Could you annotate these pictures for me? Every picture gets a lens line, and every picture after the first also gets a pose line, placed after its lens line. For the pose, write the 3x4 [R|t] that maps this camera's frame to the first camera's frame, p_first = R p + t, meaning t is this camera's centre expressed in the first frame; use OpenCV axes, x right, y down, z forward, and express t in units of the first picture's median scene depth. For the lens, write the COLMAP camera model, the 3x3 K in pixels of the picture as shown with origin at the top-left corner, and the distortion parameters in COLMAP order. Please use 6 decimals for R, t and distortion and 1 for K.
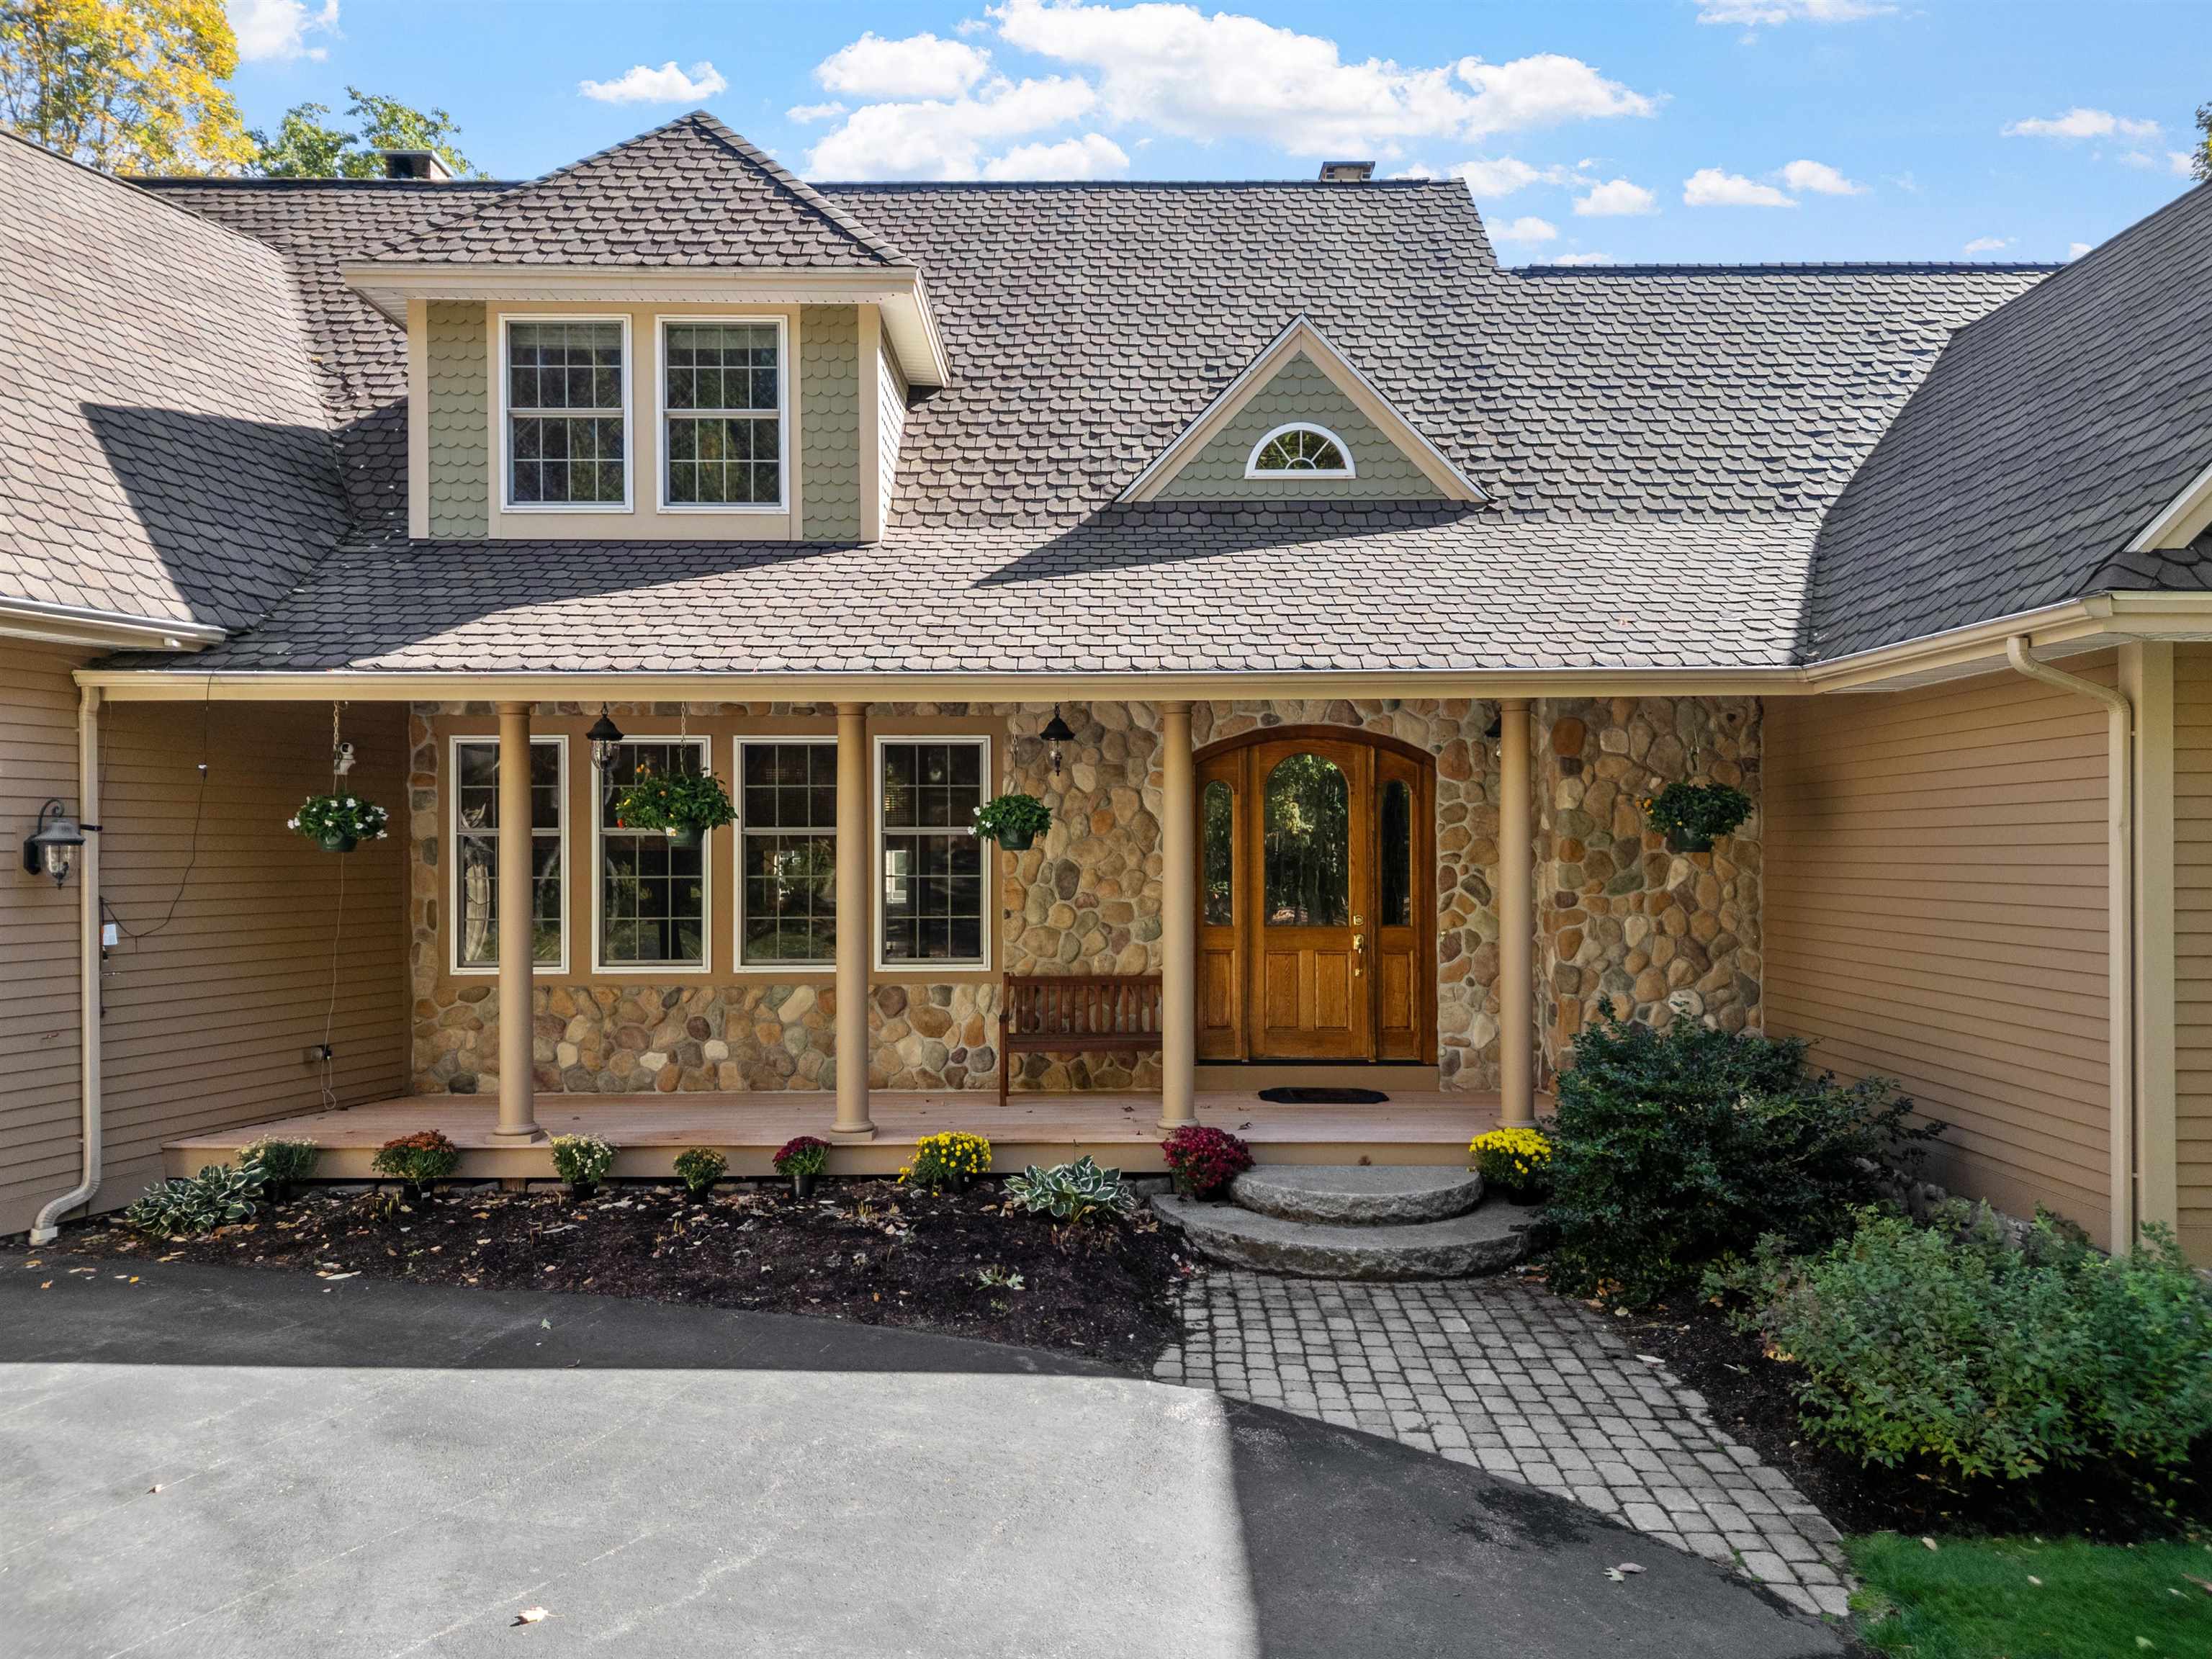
lens RADIAL K [[1636.0, 0, 1106.0], [0, 1636.0, 829.5], [0, 0, 1]] dist [0.078500, -0.193866]
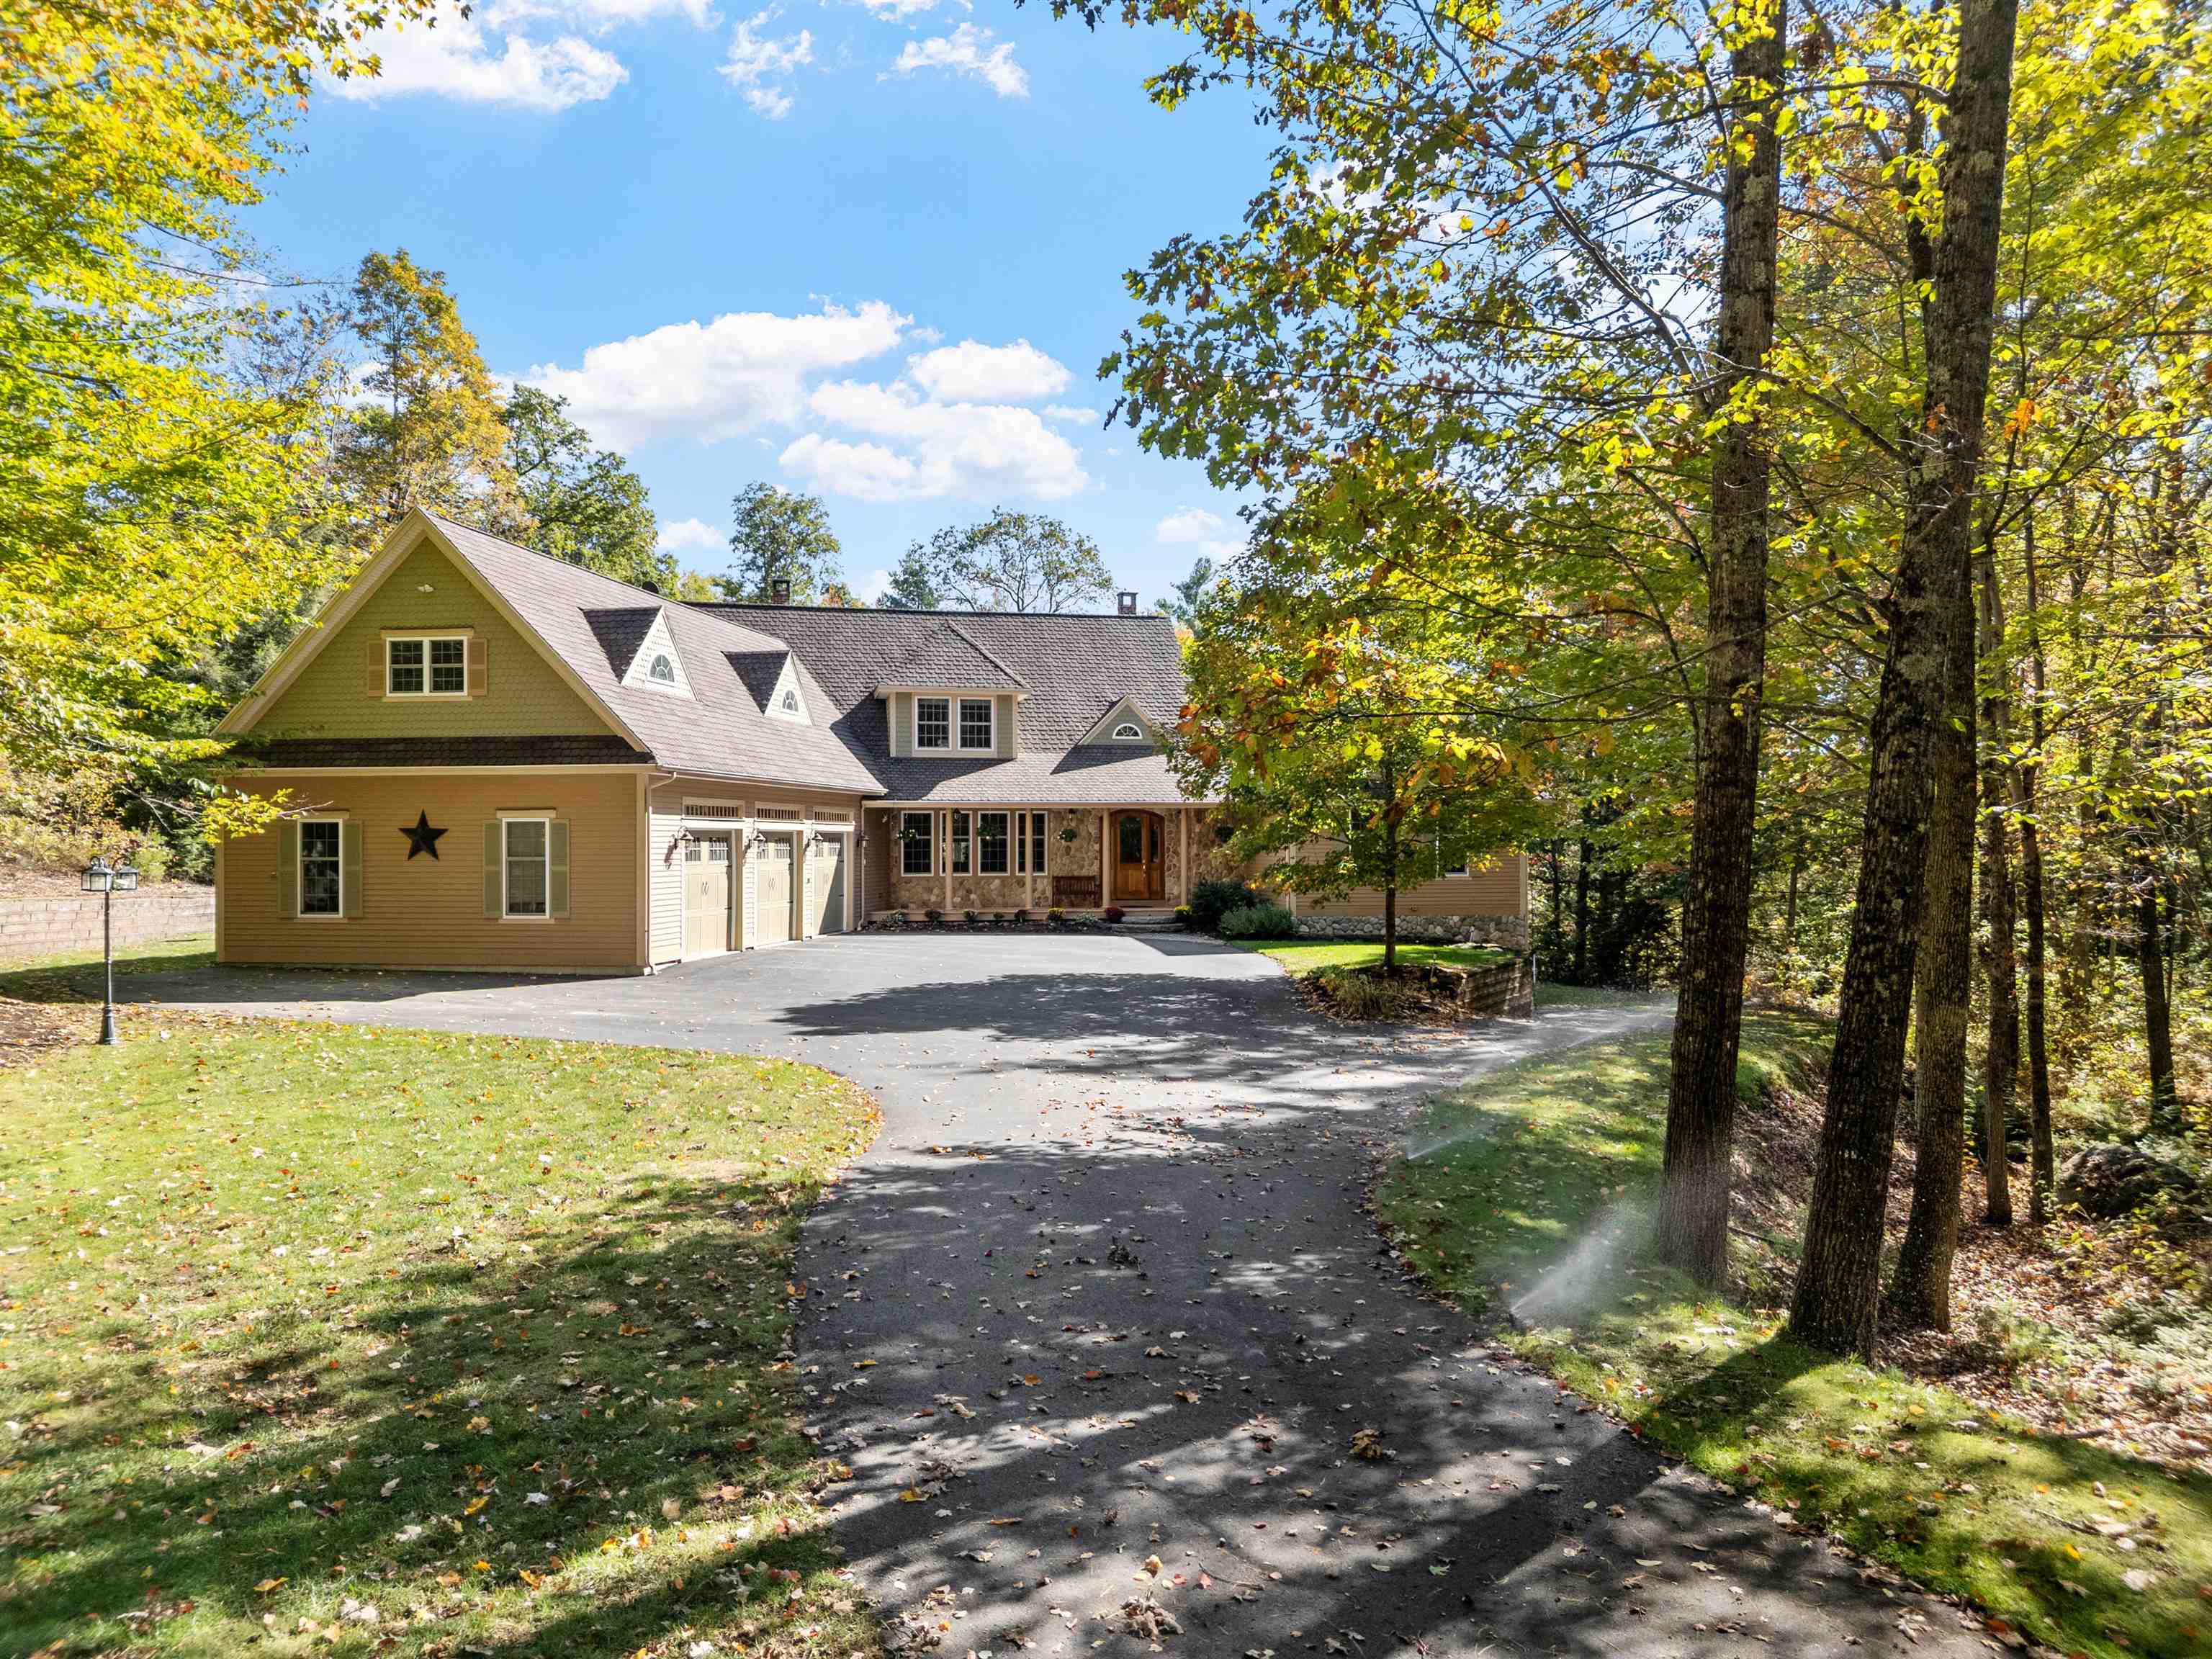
lens RADIAL K [[1636.0, 0, 1106.0], [0, 1636.0, 829.5], [0, 0, 1]] dist [0.078500, -0.193866]
pose [[0.983013, 0.003849, 0.183493, -0.618315], [-0.003825, 0.999993, -0.000485, -0.015139], [-0.183494, -0.000225, 0.983021, -2.657507]]
